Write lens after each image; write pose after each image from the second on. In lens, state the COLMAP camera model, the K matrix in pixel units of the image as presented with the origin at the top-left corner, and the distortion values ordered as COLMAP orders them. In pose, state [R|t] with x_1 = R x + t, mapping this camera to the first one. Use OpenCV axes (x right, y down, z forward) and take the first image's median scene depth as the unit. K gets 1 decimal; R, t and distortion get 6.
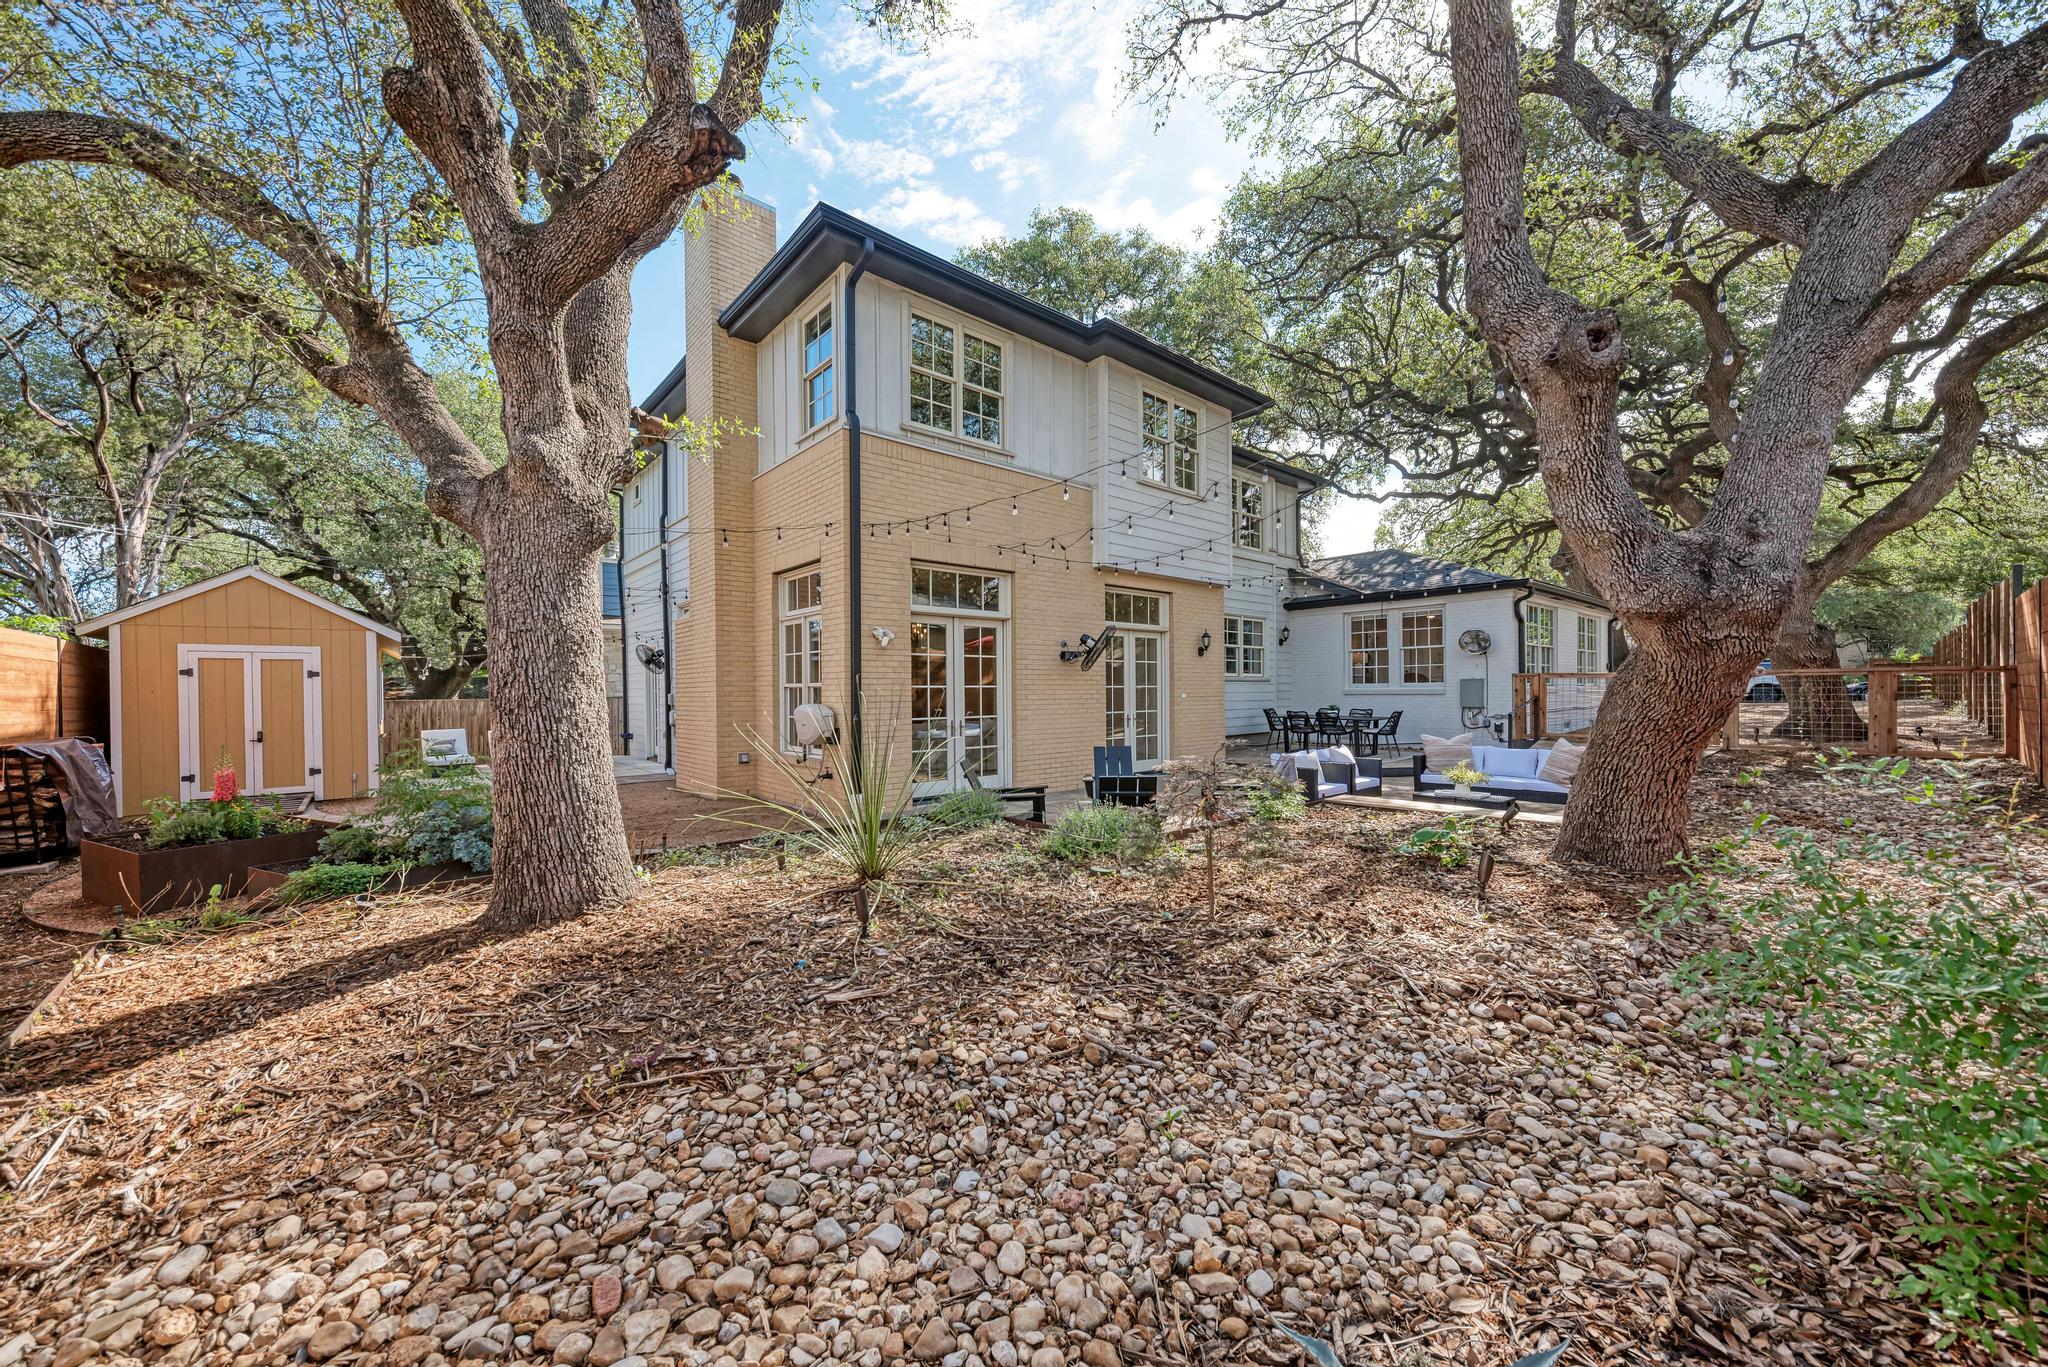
lens RADIAL K [[743.6, 0, 1033.4], [0, 743.6, 694.9], [0, 0, 1]] dist [0.000434, -0.006539]
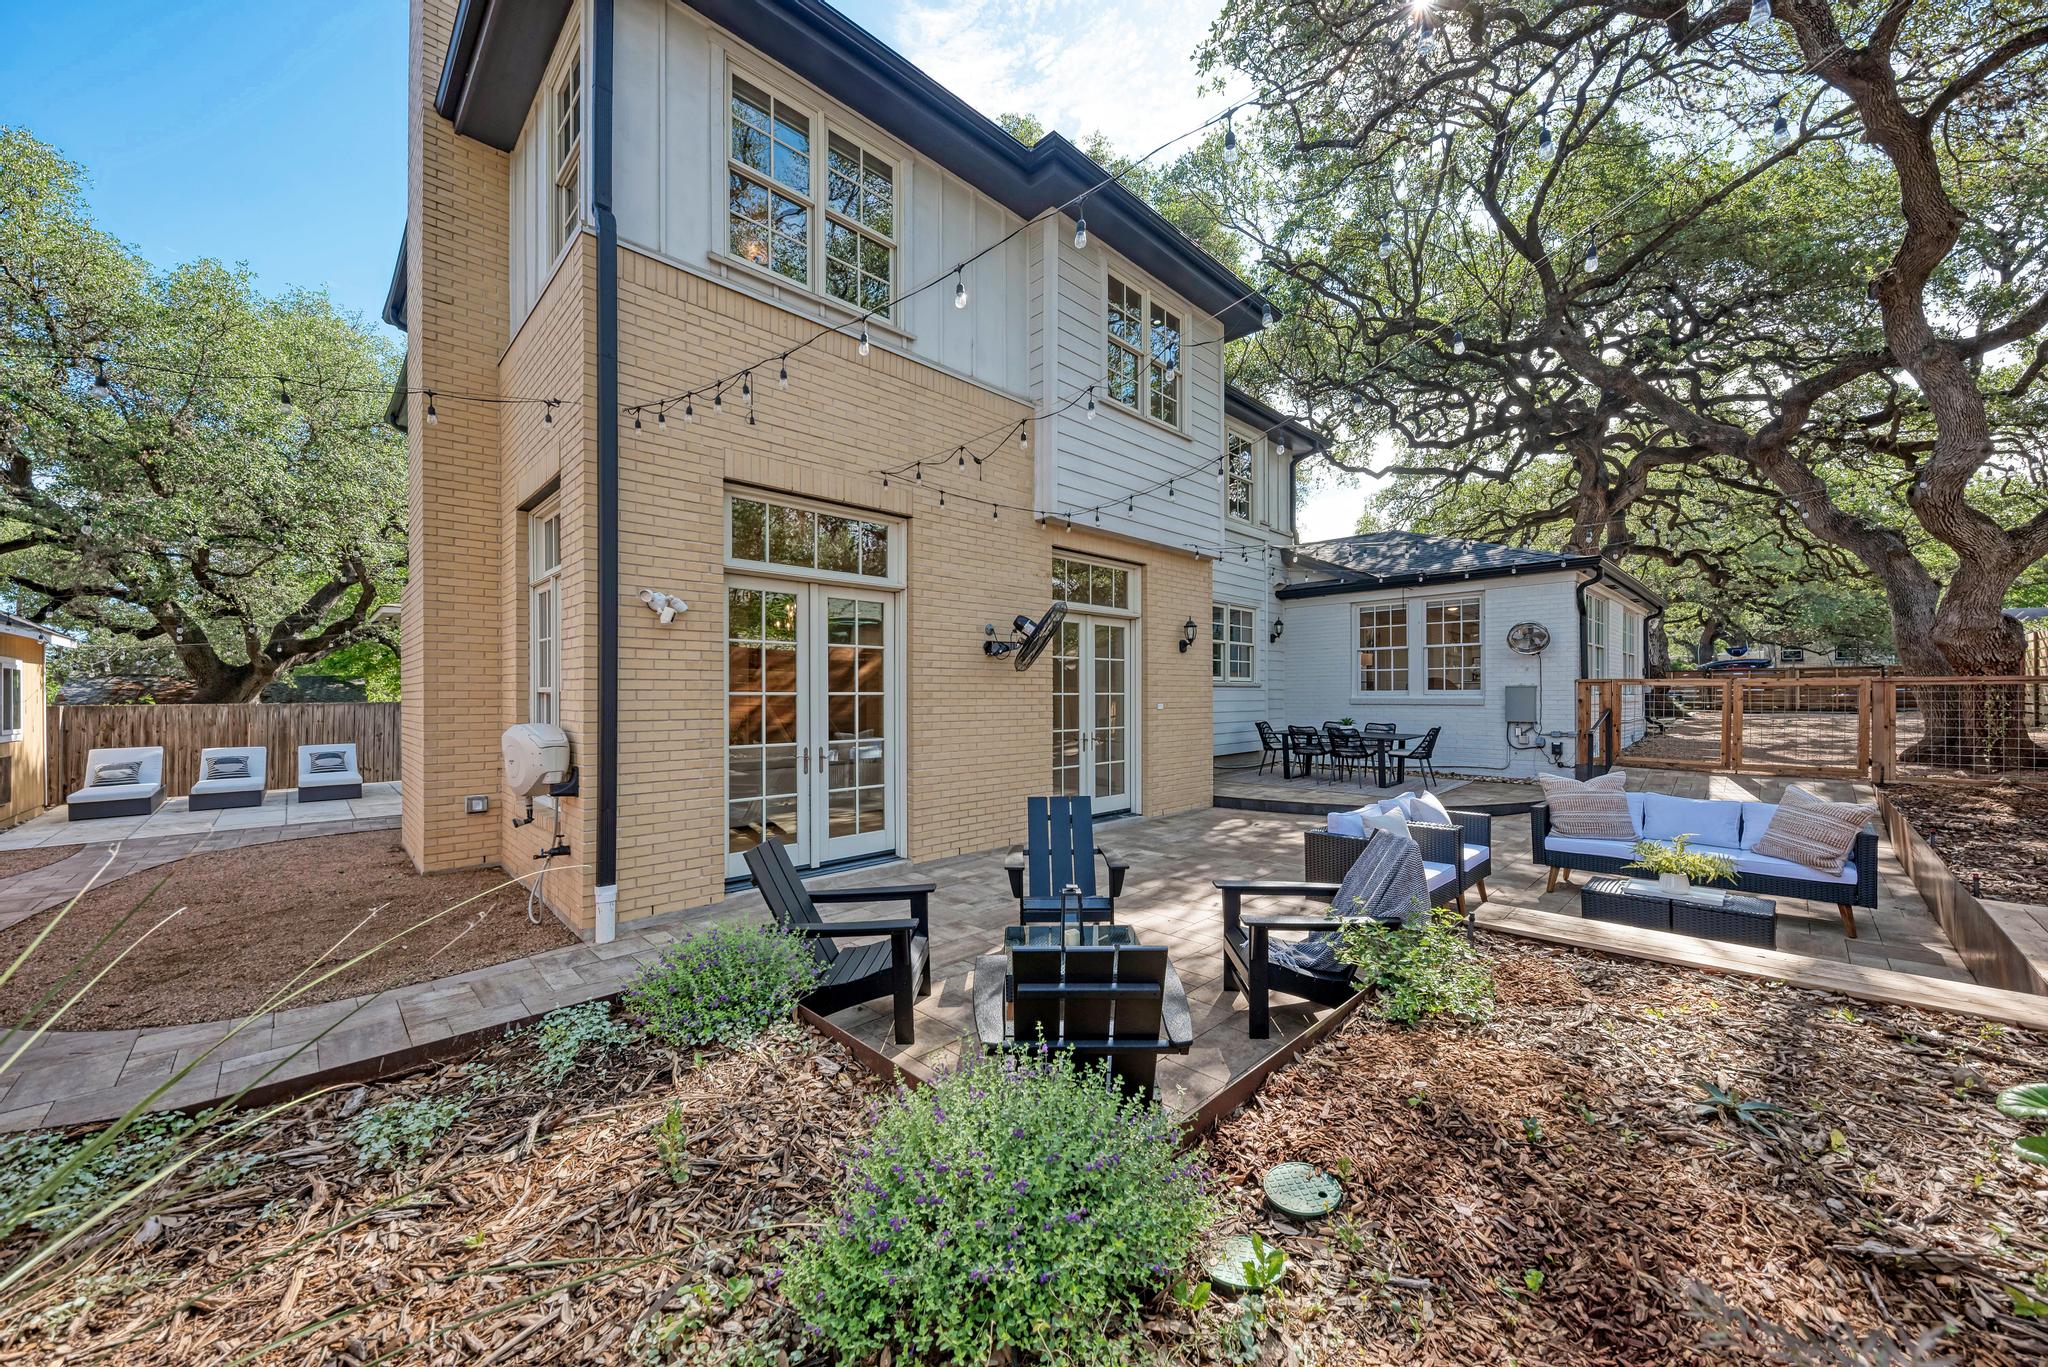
lens RADIAL K [[743.6, 0, 1033.4], [0, 743.6, 694.9], [0, 0, 1]] dist [0.000434, -0.006539]
pose [[0.998091, 0.005656, 0.061495, 0.034427], [-0.005413, 0.999977, -0.004129, -0.006897], [-0.061517, 0.003788, 0.998099, 0.288672]]
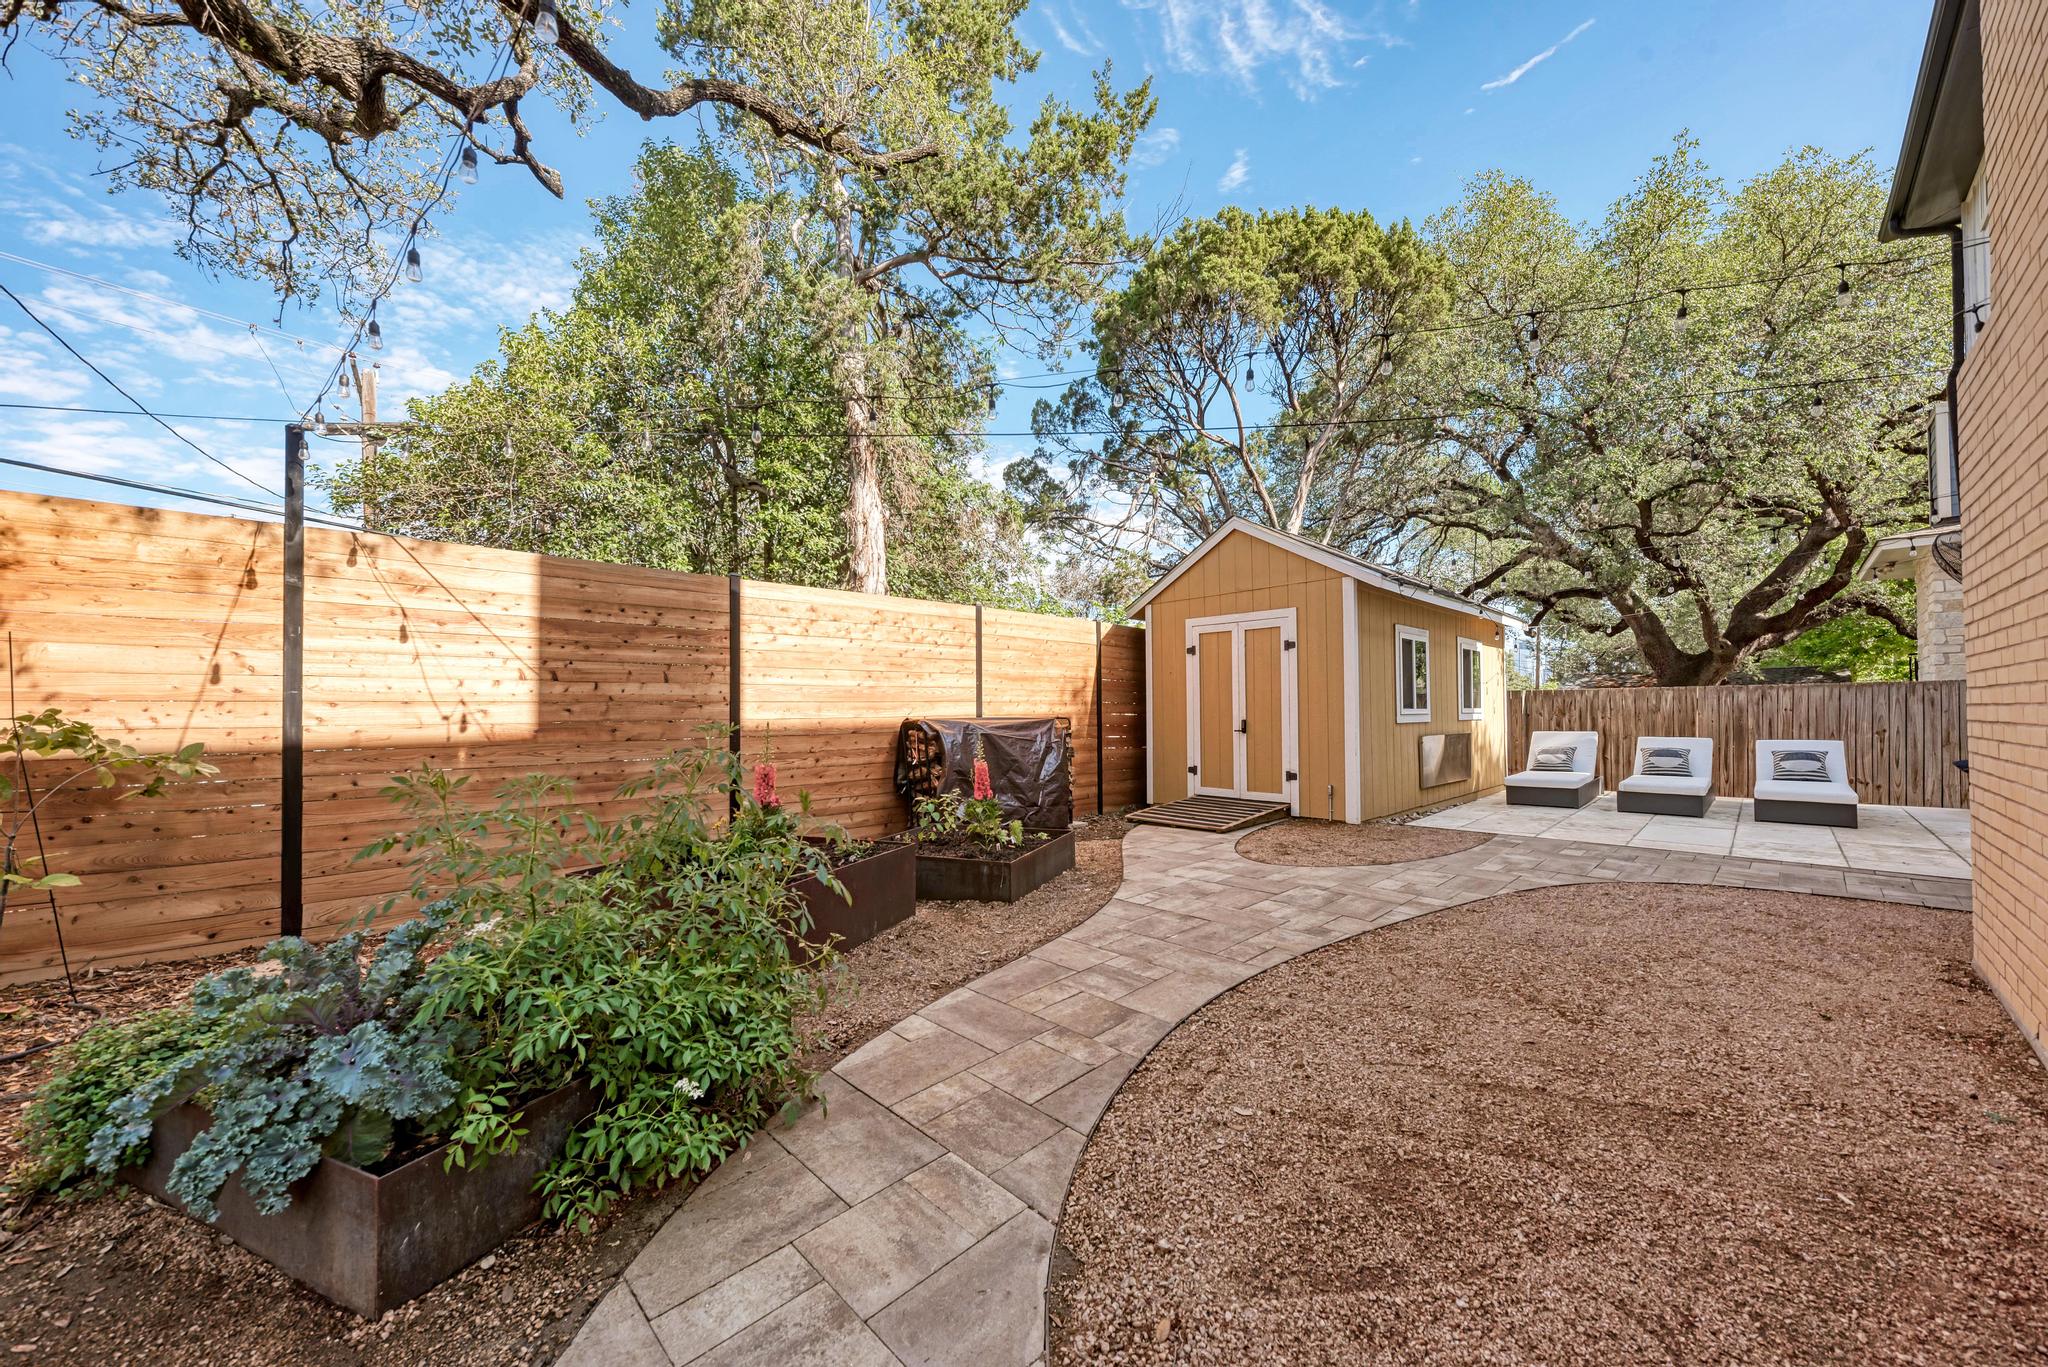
lens RADIAL K [[743.6, 0, 1033.4], [0, 743.6, 694.9], [0, 0, 1]] dist [0.000434, -0.006539]
pose [[0.064918, -0.006232, -0.997871, -0.199493], [-0.002840, 0.999975, -0.006430, 0.022571], [0.997887, 0.003251, 0.064898, 0.569681]]
